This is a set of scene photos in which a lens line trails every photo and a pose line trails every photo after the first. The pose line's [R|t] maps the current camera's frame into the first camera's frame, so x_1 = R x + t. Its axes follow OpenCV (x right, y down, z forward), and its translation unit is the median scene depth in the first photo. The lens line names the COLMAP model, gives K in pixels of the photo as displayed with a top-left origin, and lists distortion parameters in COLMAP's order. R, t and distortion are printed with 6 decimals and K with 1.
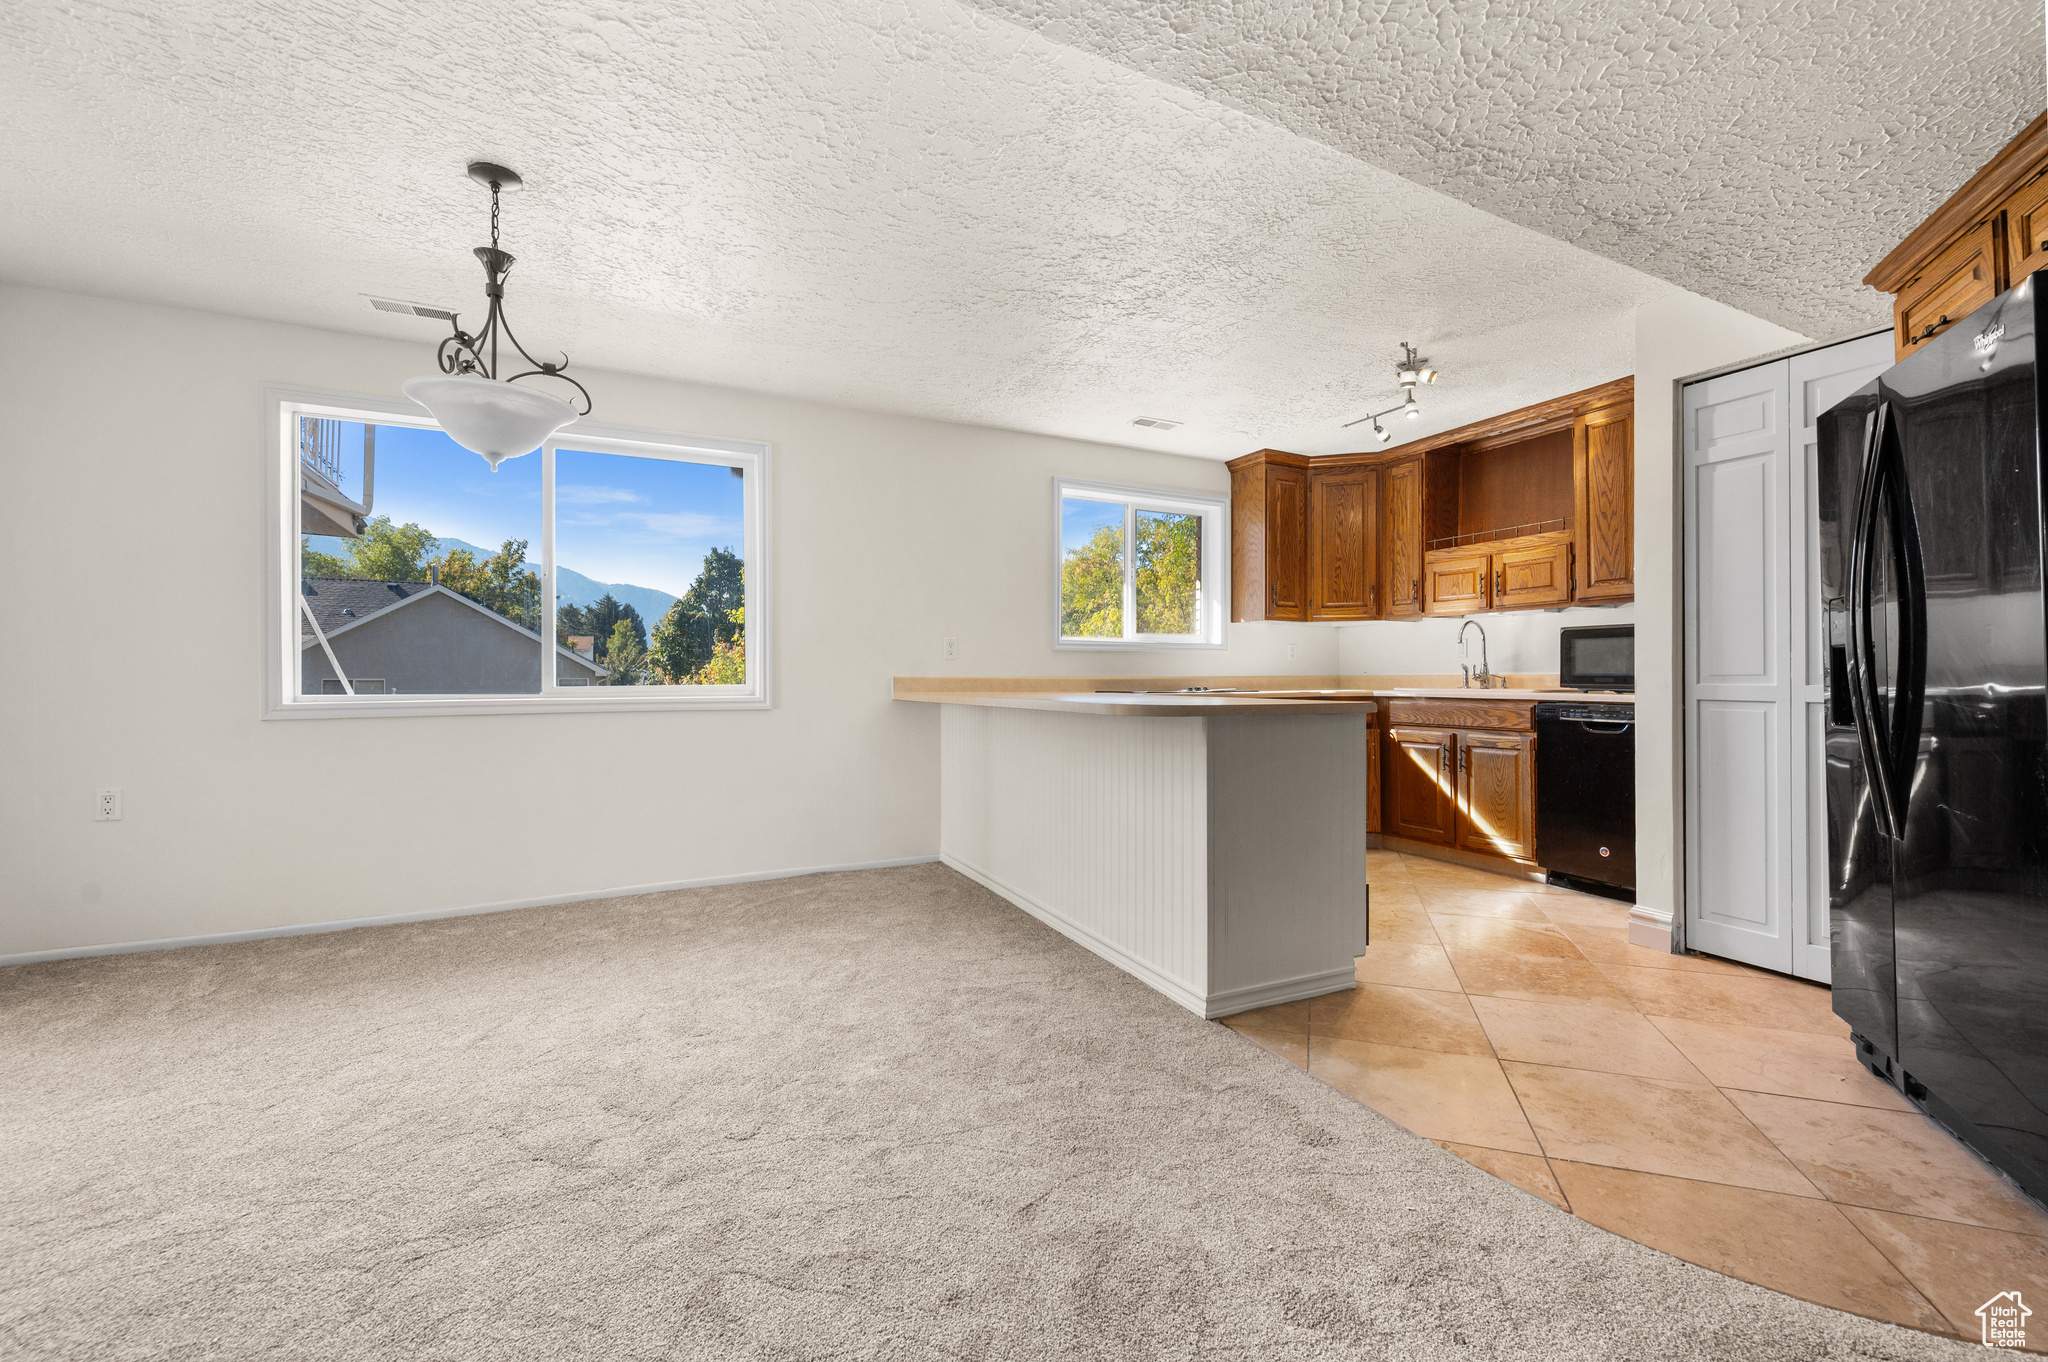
lens RADIAL K [[808.3, 0, 1023.9], [0, 808.3, 697.1], [0, 0, 1]] dist [0.000227, -0.000104]
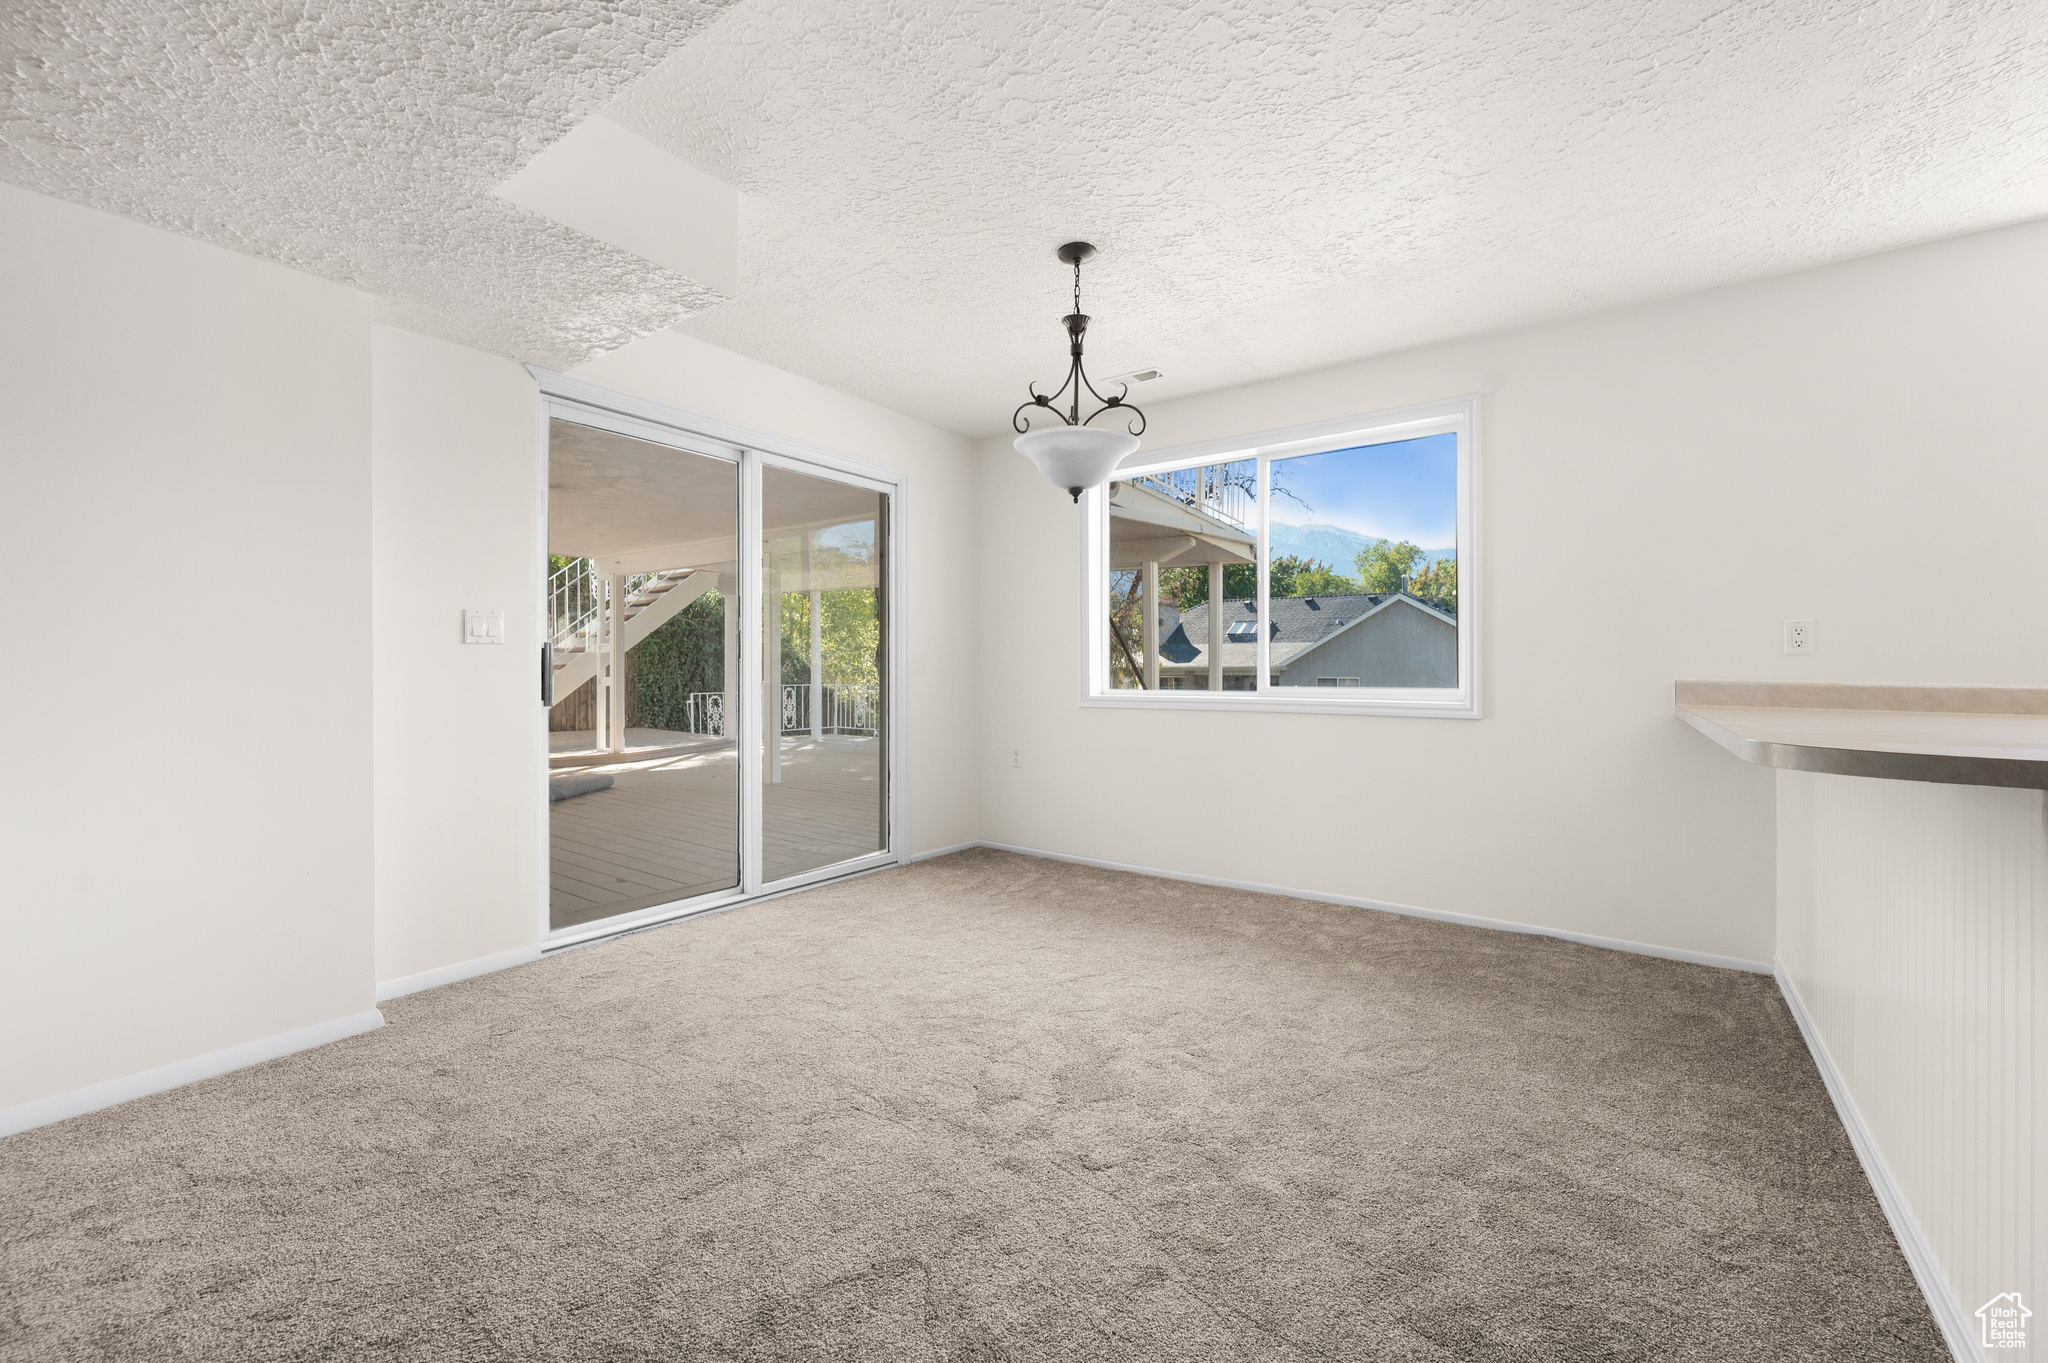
lens RADIAL K [[809.0, 0, 1021.9], [0, 809.0, 689.9], [0, 0, 1]] dist [0.000179, -0.000151]
pose [[0.471716, 0.022805, -0.881456, 0.282256], [-0.030796, 0.999482, 0.009378, -0.012406], [0.881213, 0.022722, 0.472174, 0.302103]]
